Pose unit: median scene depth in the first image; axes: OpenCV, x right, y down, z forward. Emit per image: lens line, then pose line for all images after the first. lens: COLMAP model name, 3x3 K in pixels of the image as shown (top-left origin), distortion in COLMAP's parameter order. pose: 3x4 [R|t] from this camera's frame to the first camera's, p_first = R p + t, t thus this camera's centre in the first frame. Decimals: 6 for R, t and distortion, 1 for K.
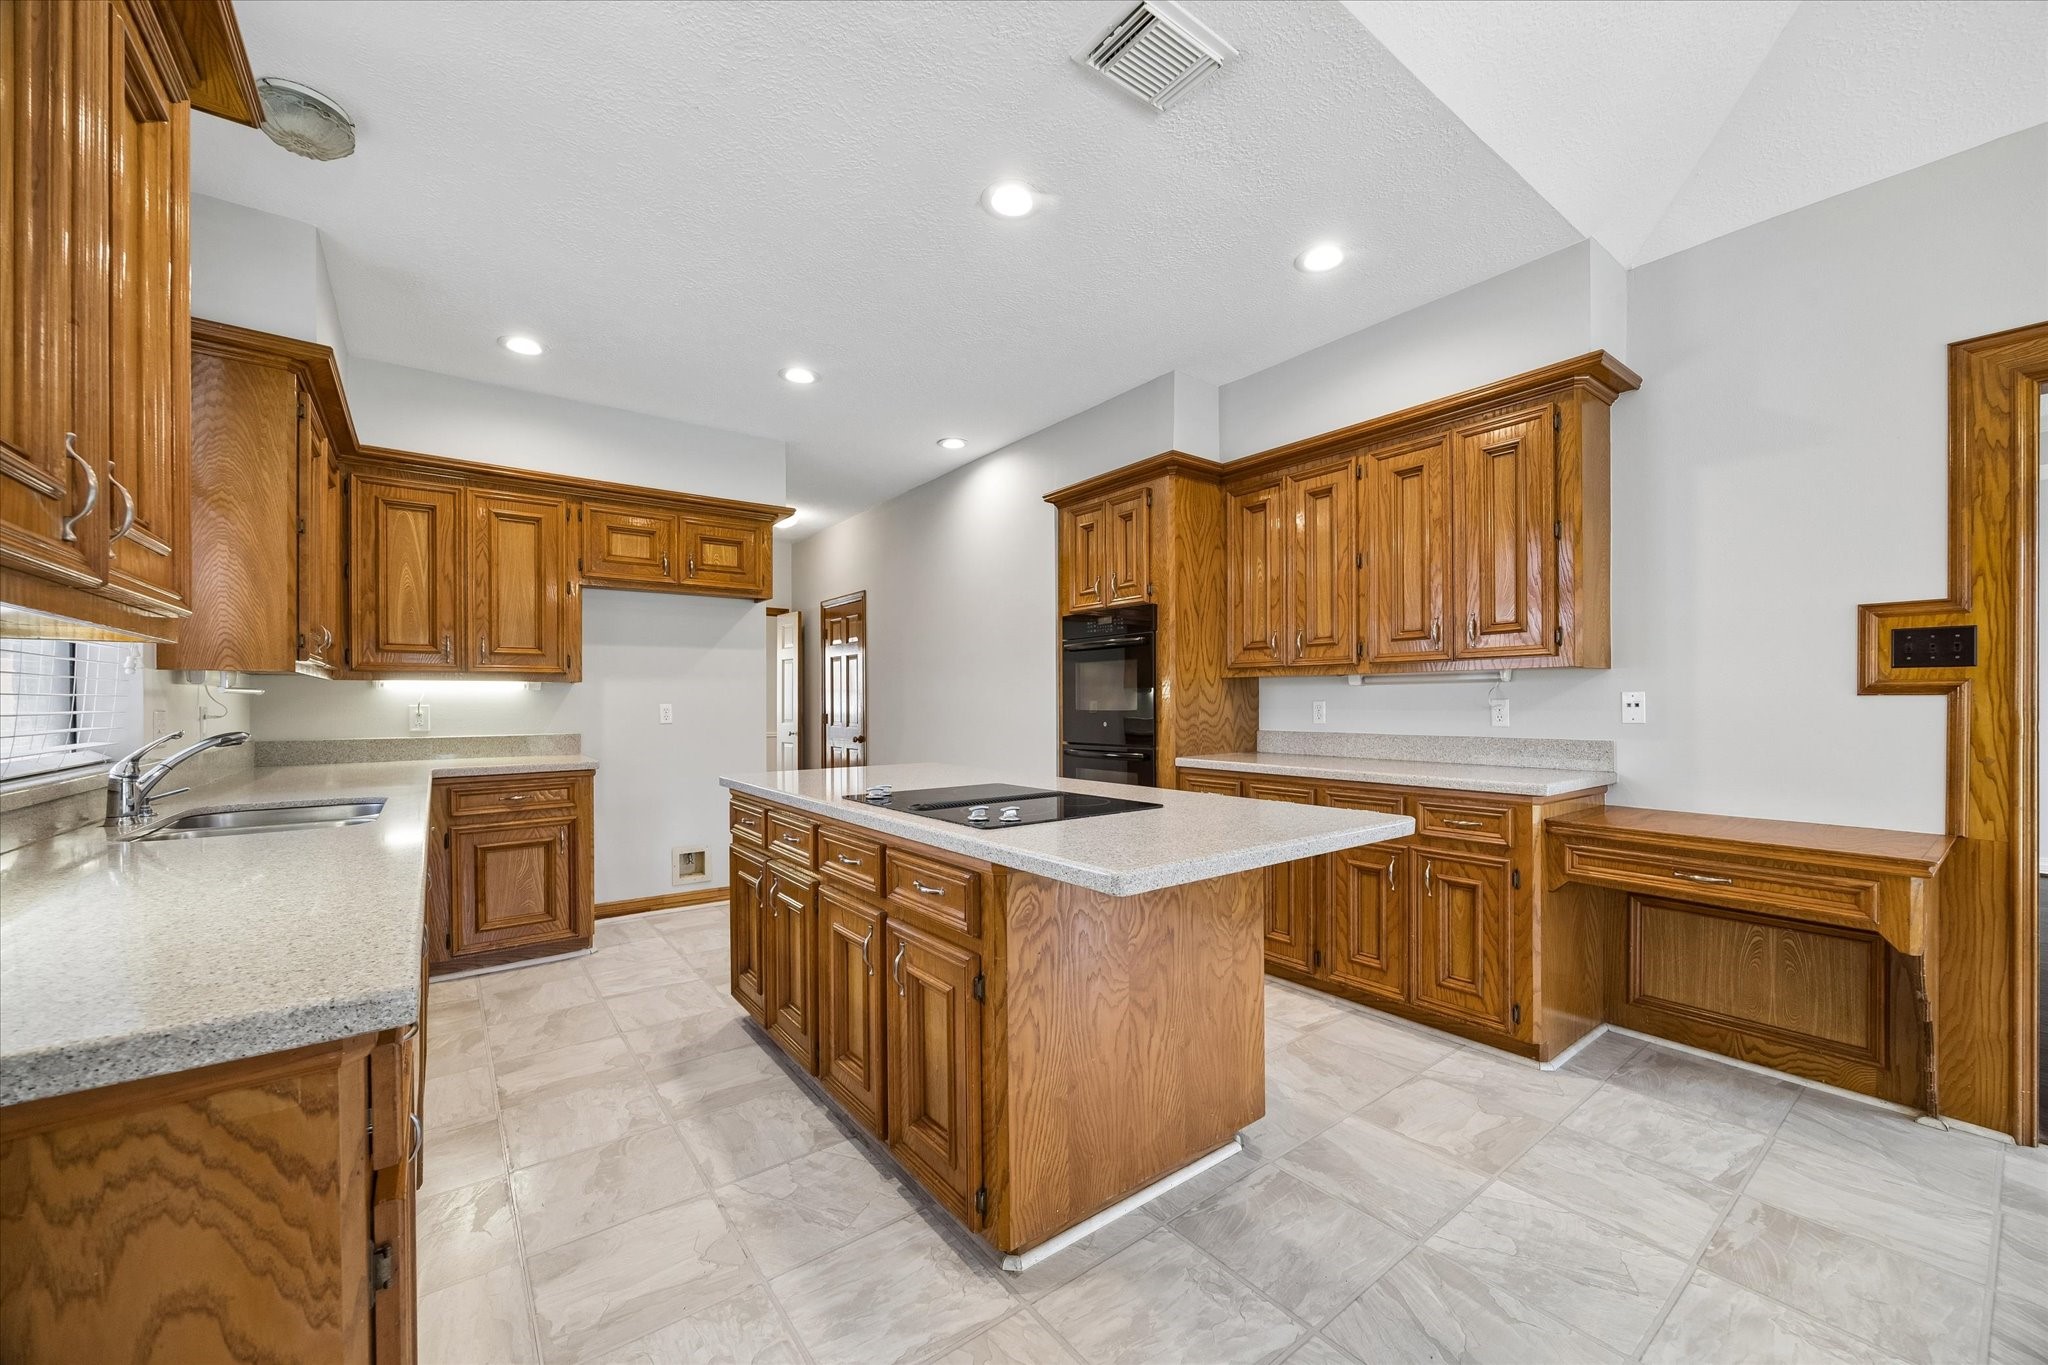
lens RADIAL K [[790.9, 0, 1047.3], [0, 790.9, 703.8], [0, 0, 1]] dist [-0.000758, 0.000038]
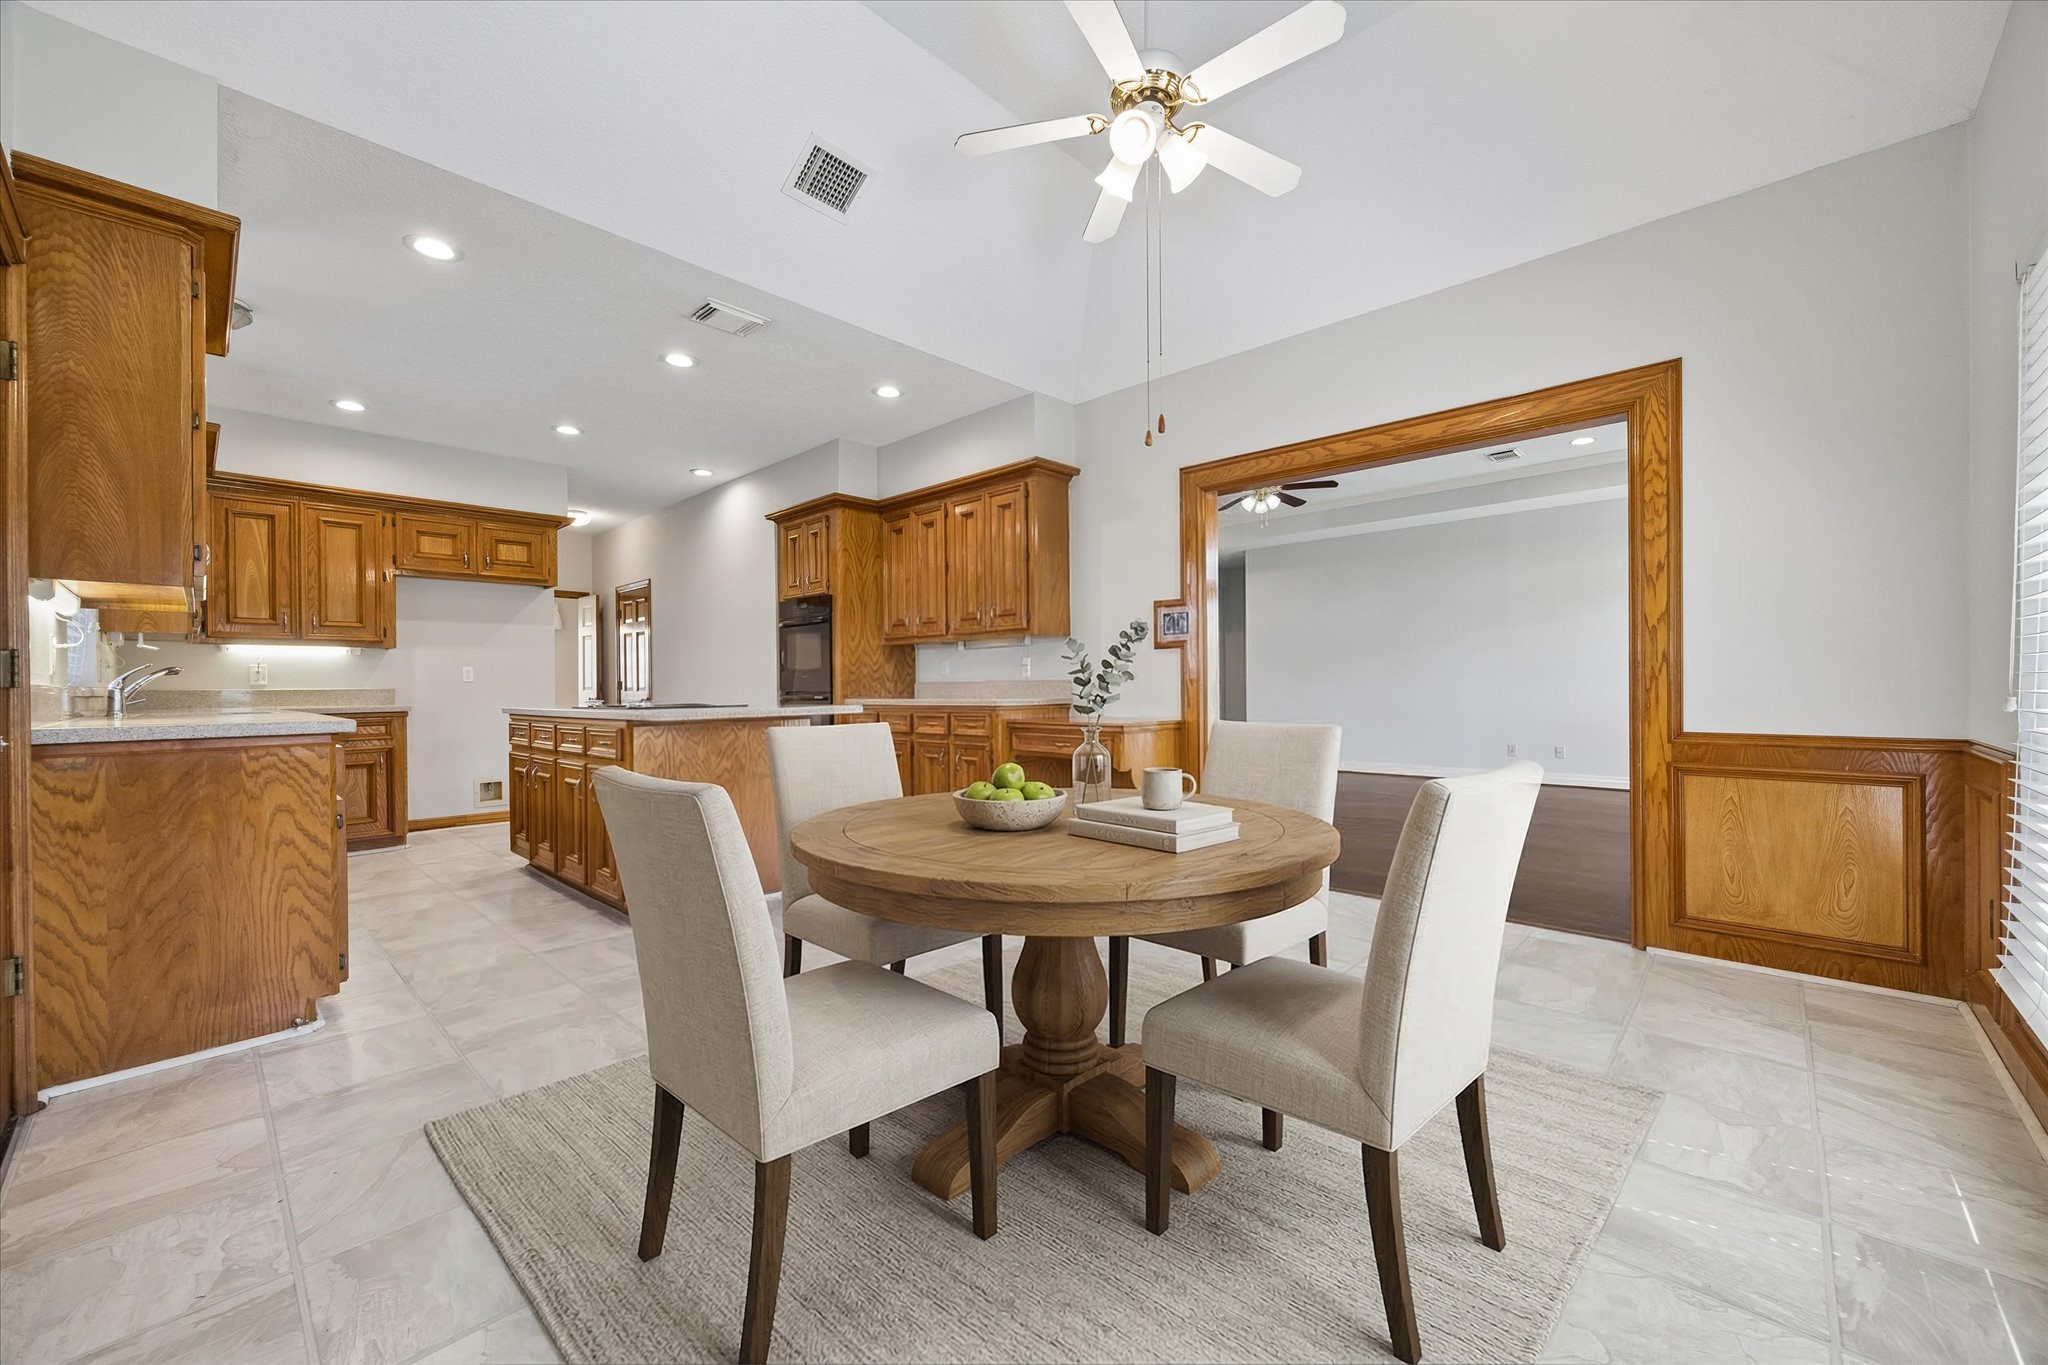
lens RADIAL K [[798.3, 0, 1039.7], [0, 798.3, 687.9], [0, 0, 1]] dist [0.001617, 0.000180]
pose [[0.987622, -0.006684, 0.156713, 0.320170], [0.006948, 0.999975, -0.001136, 0.058294], [-0.156701, 0.002211, 0.987644, -0.591378]]
